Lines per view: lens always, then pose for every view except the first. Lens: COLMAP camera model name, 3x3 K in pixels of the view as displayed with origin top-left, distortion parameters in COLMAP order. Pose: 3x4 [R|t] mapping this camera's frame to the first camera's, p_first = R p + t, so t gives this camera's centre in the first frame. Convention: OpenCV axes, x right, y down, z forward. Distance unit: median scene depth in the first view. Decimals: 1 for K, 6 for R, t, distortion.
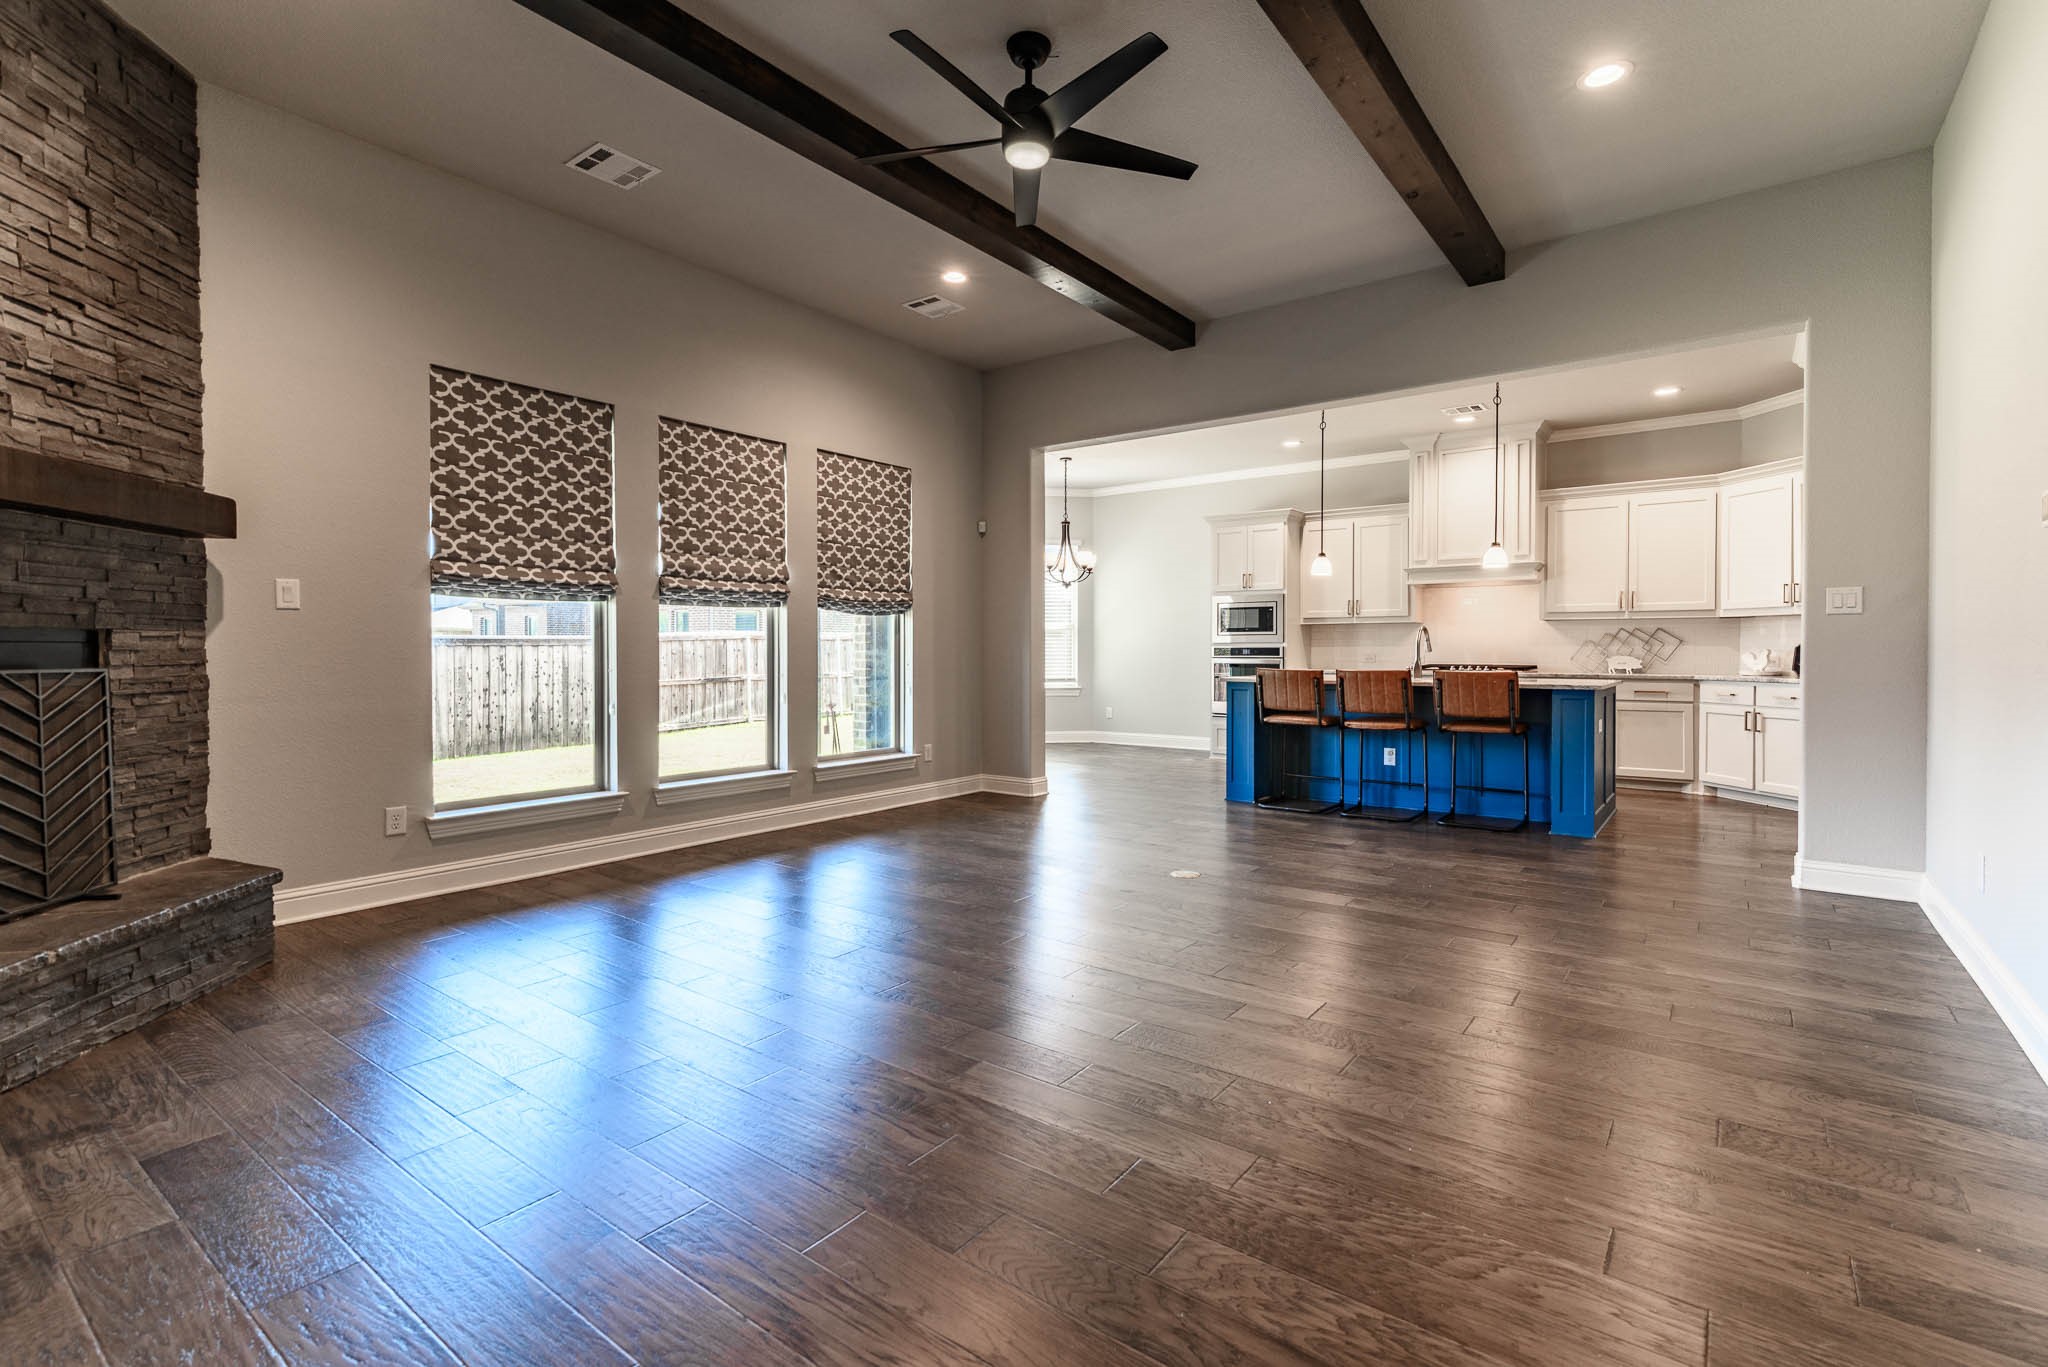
lens RADIAL K [[948.3, 0, 1020.0], [0, 948.3, 671.1], [0, 0, 1]] dist [0.011794, -0.001213]
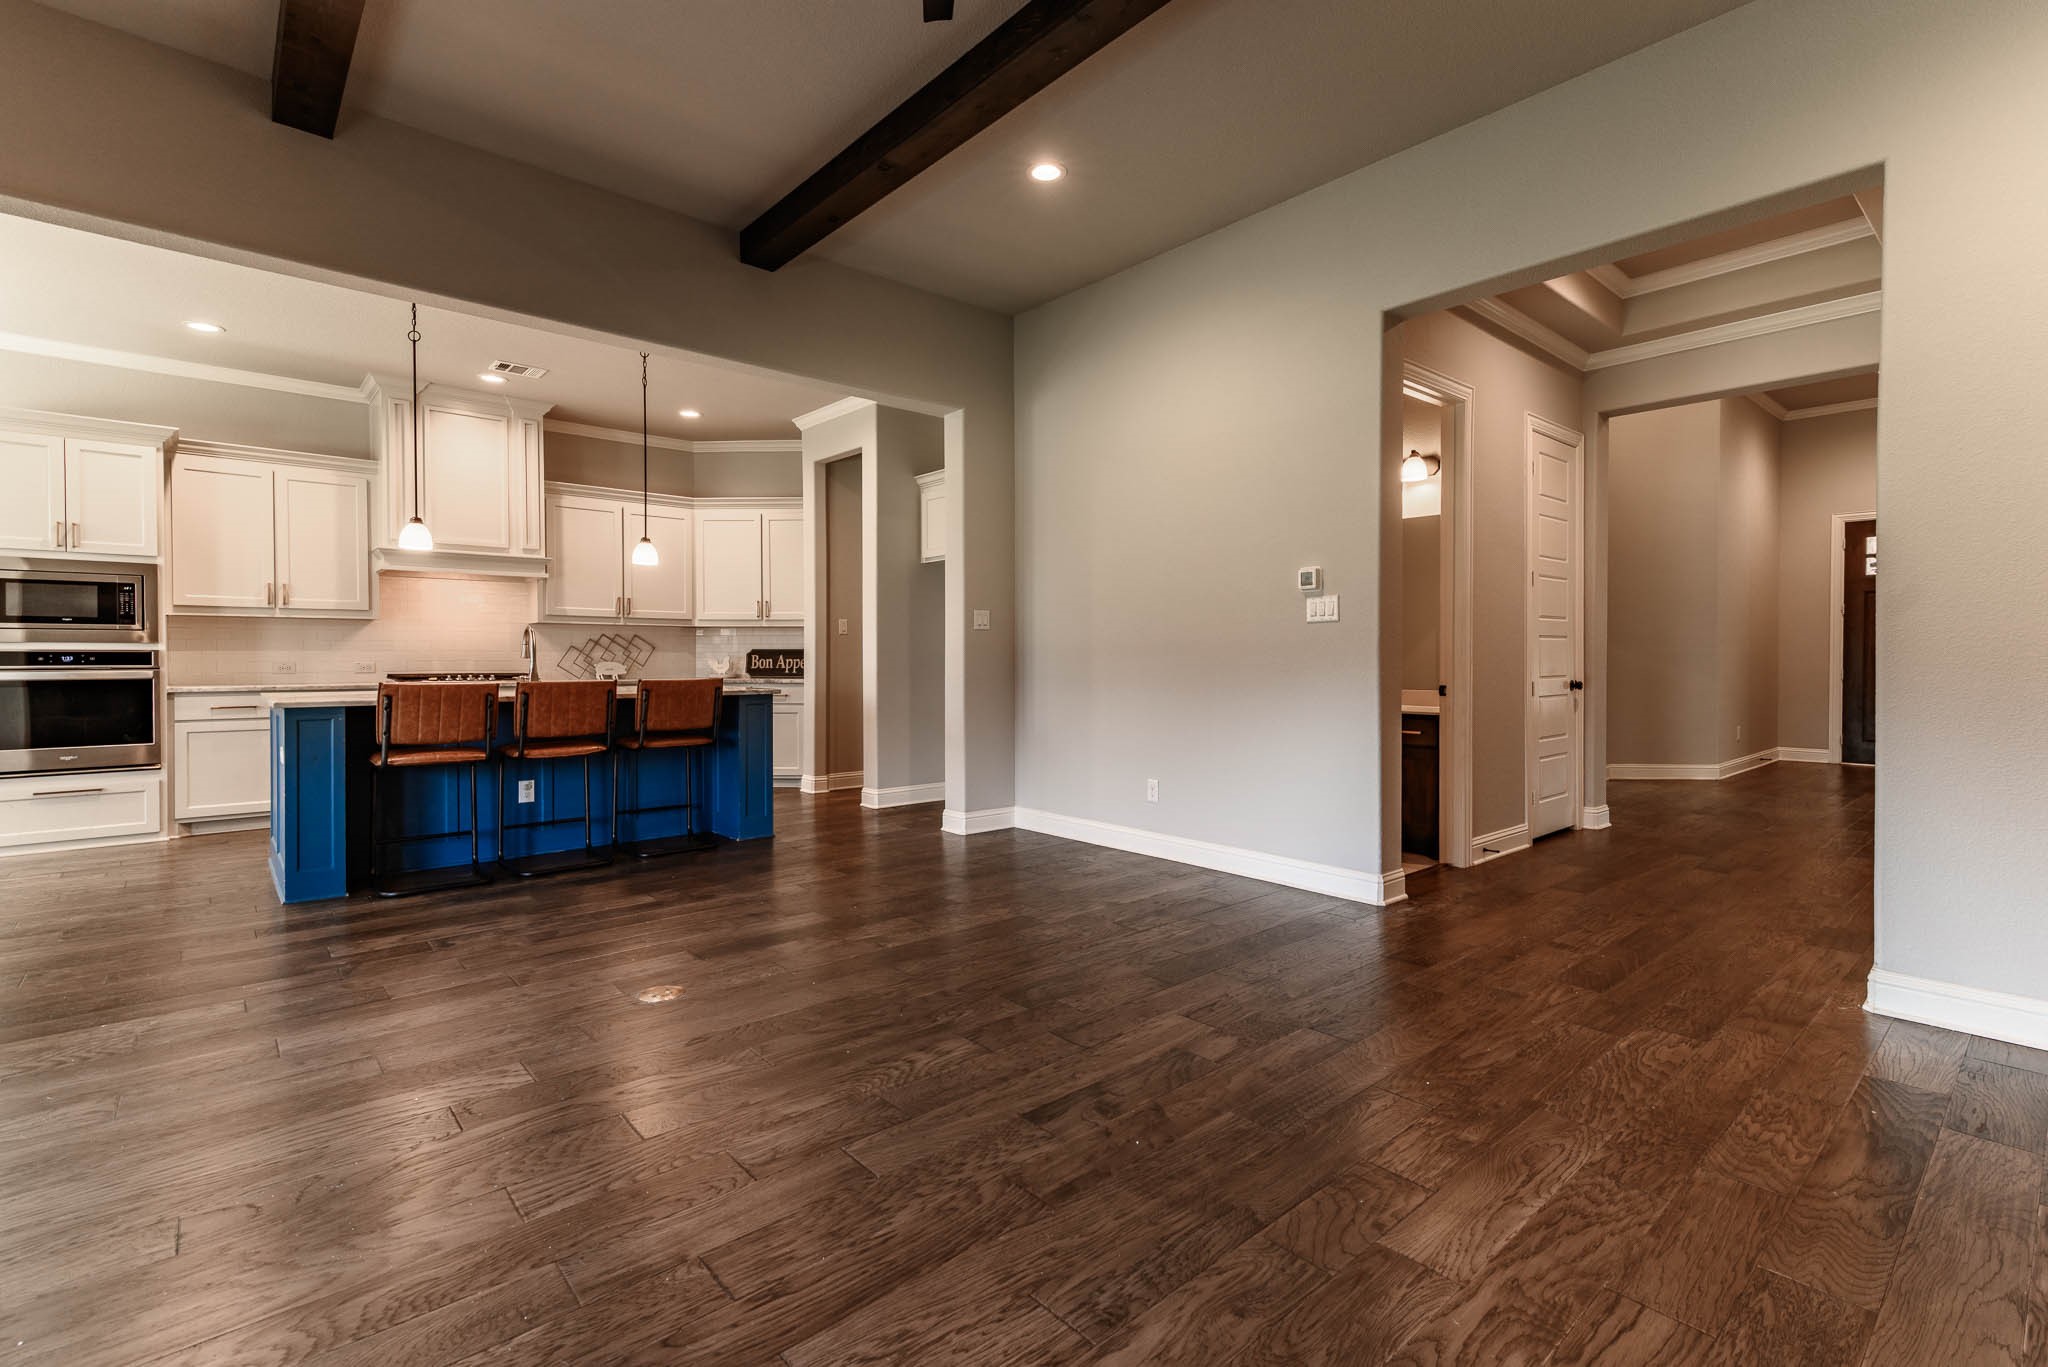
lens RADIAL K [[948.3, 0, 1035.4], [0, 948.3, 667.4], [0, 0, 1]] dist [0.011794, -0.001213]
pose [[0.183254, -0.010612, 0.983008, -0.378706], [0.022831, 0.999718, 0.006537, -0.009773], [-0.982800, 0.021245, 0.183445, 0.548444]]
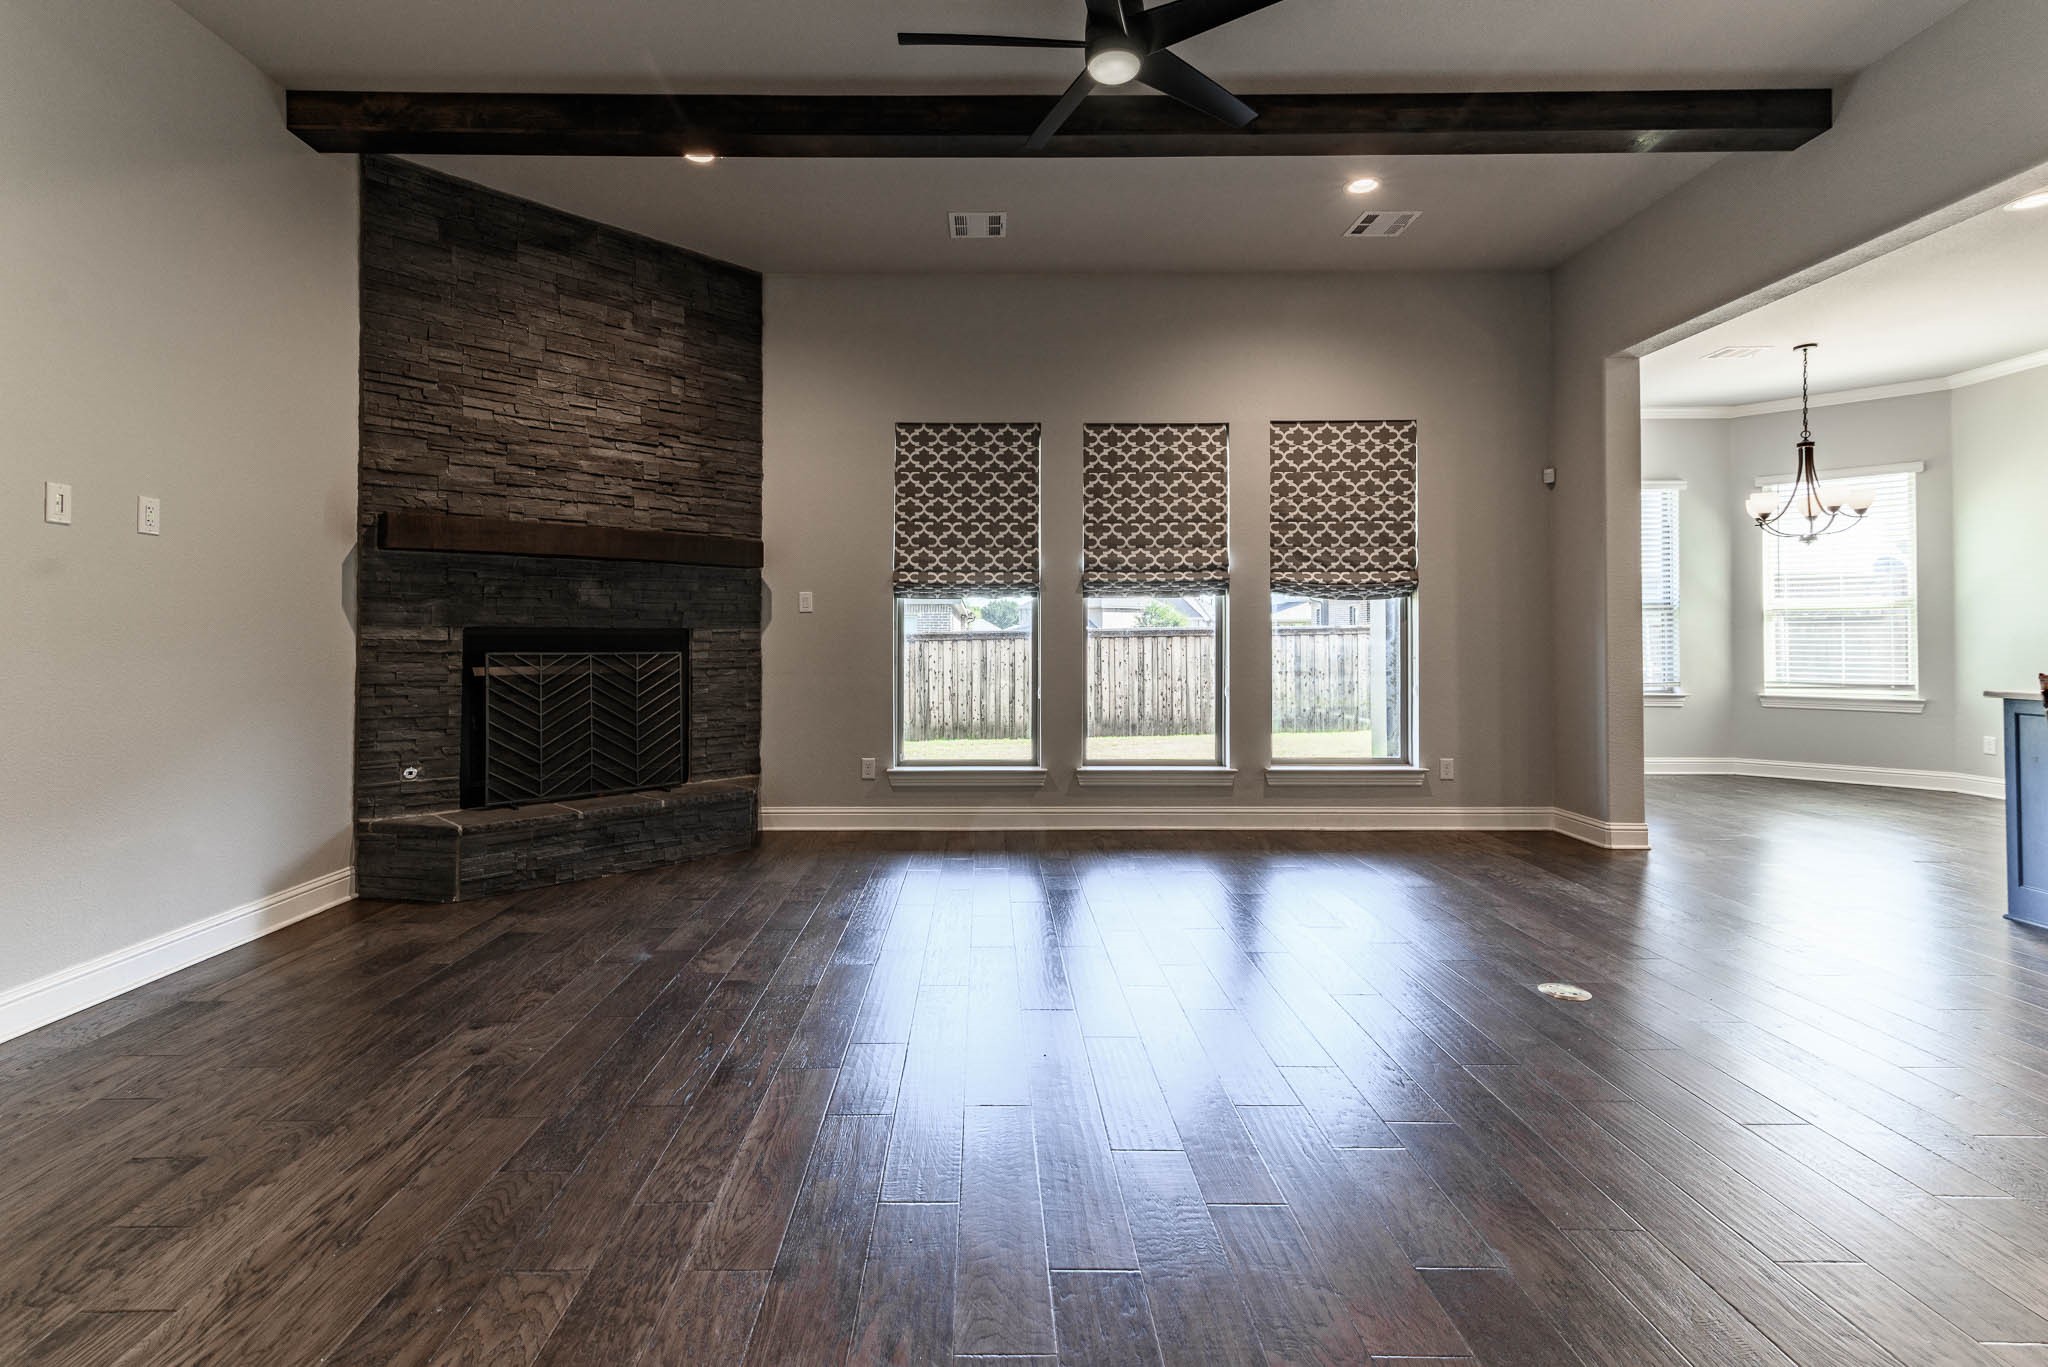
lens RADIAL K [[948.3, 0, 969.6], [0, 948.3, 634.6], [0, 0, 1]] dist [0.011794, -0.001213]
pose [[0.594848, -0.004376, -0.803826, 0.404837], [-0.016918, 0.999696, -0.017962, -0.007364], [0.803660, 0.024284, 0.594593, 0.258124]]
